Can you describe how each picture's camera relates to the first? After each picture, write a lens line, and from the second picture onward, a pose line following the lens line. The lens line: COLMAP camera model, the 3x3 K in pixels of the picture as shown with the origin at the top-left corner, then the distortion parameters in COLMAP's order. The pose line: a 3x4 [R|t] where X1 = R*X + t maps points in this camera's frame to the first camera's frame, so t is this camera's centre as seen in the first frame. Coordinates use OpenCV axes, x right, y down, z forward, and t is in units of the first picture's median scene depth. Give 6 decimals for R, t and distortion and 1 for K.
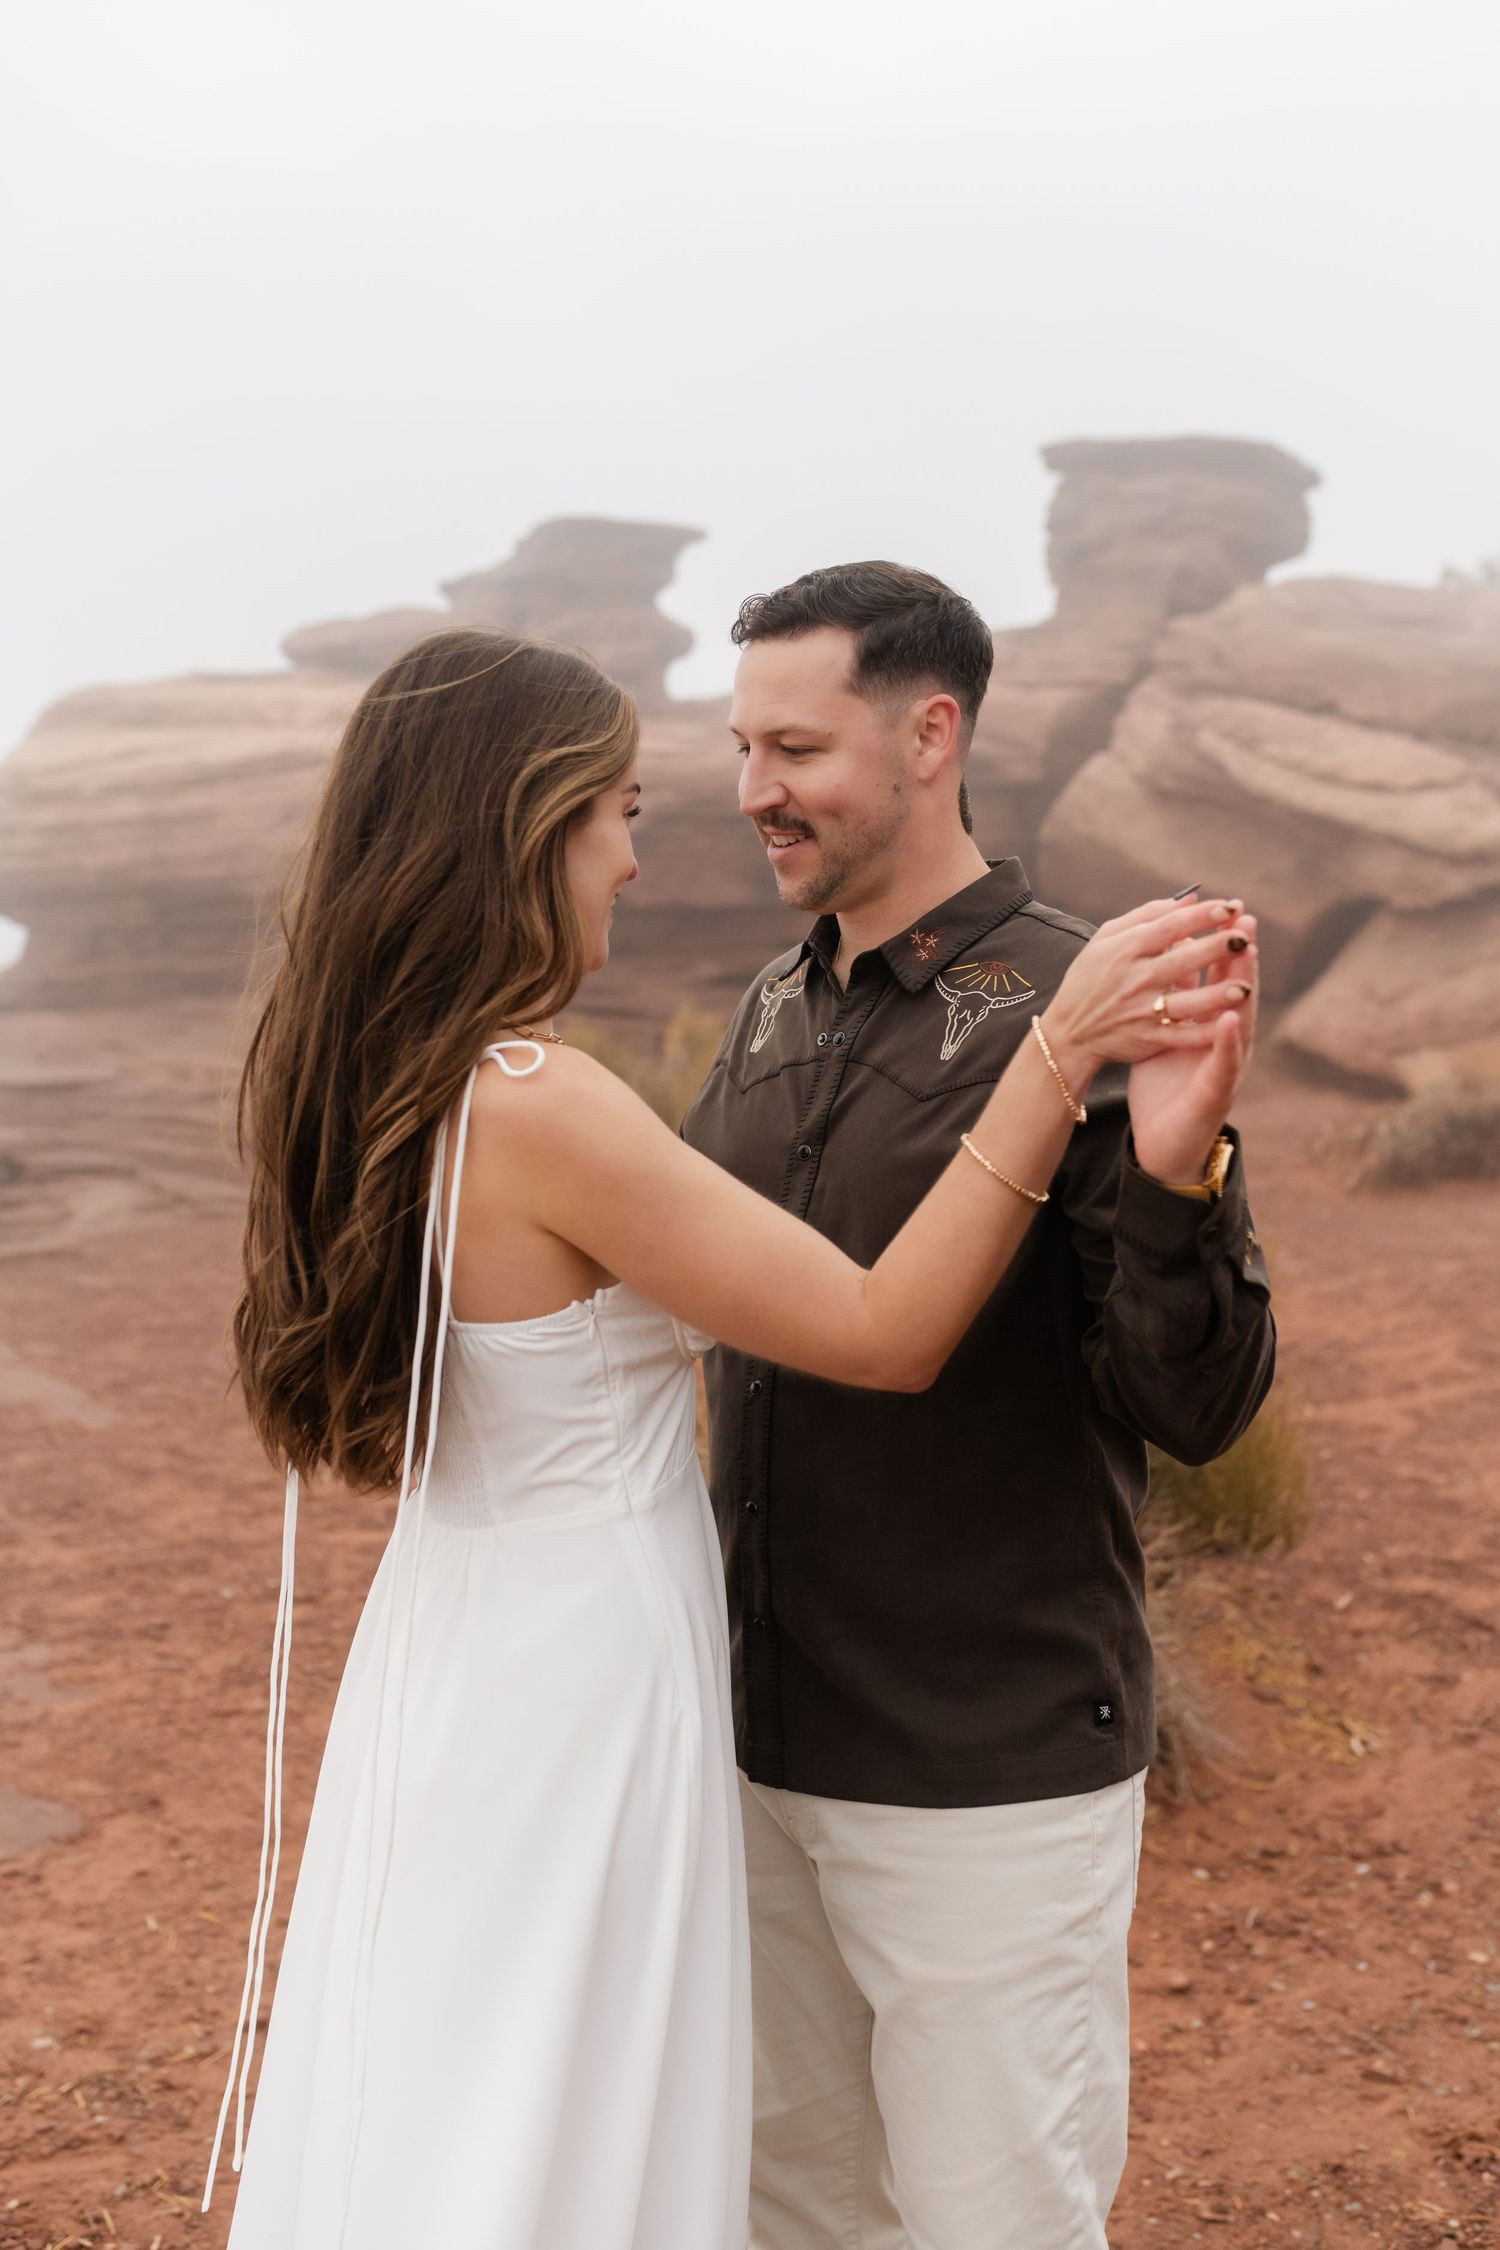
lens RADIAL K [[2114.3, 0, 750.0], [0, 2114.3, 1125.0], [0, 0, 1]] dist [-0.014770, 0.027124]
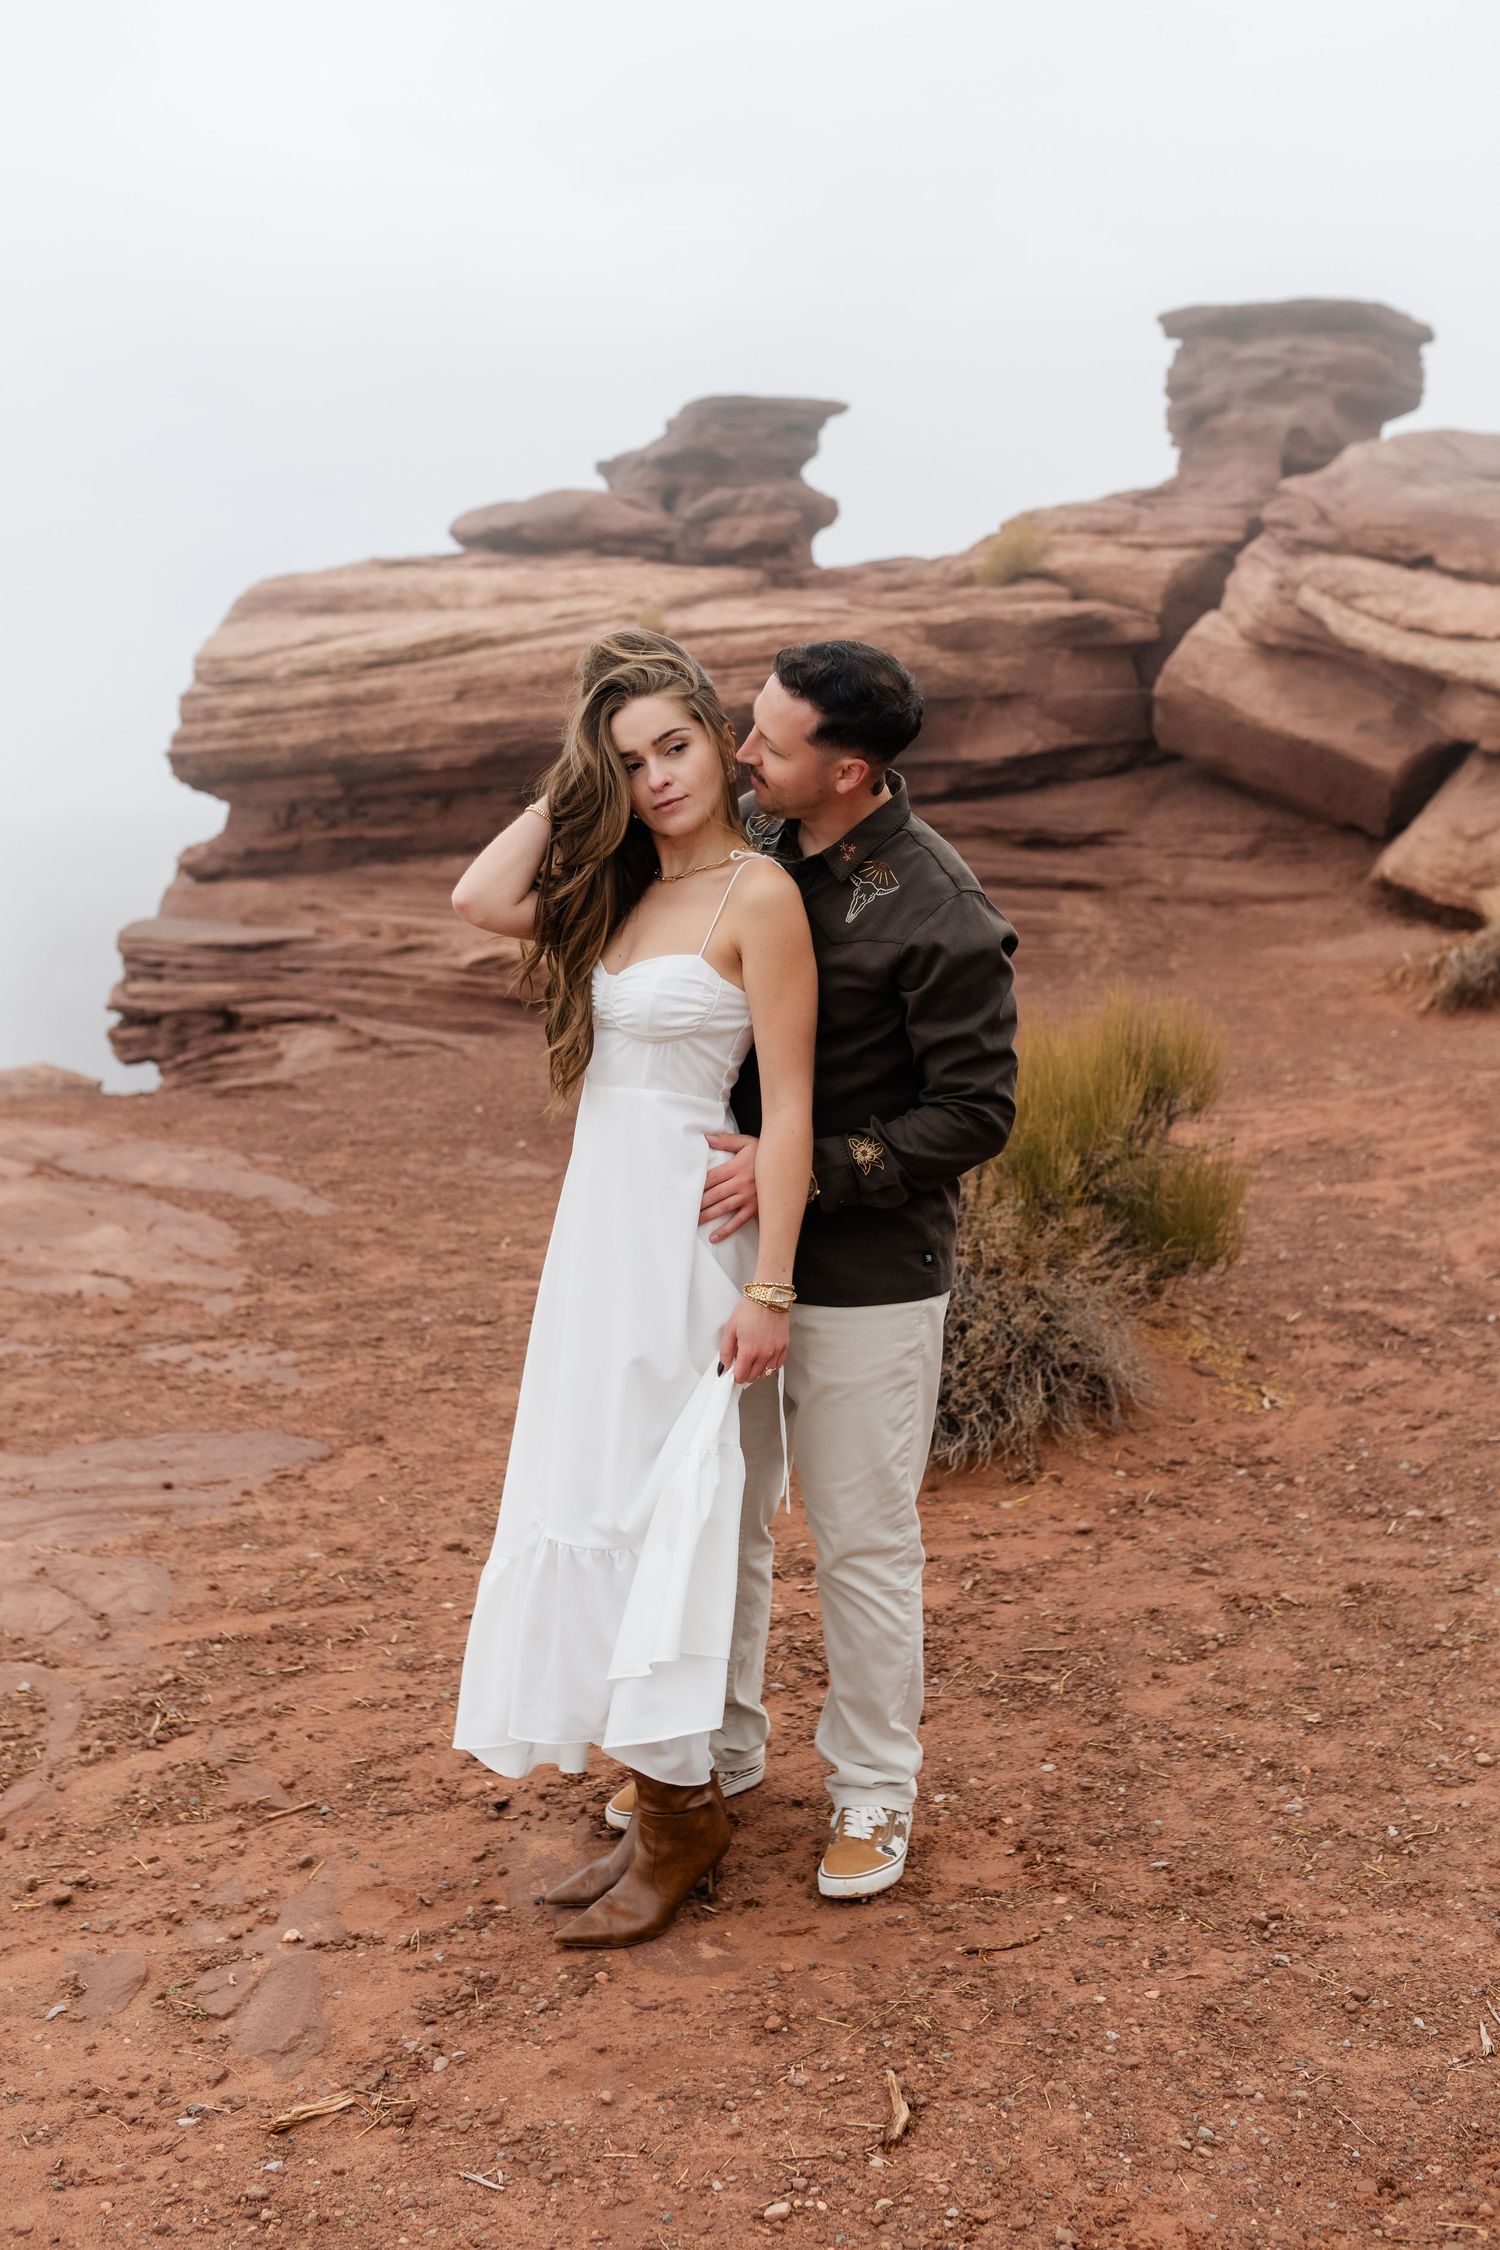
lens RADIAL K [[2114.3, 0, 750.0], [0, 2114.3, 1125.0], [0, 0, 1]] dist [-0.014770, 0.027124]
pose [[0.996212, -0.013352, -0.085924, 0.058905], [0.019112, 0.997599, 0.066563, 0.018193], [0.084829, -0.067953, 0.994076, -0.245992]]
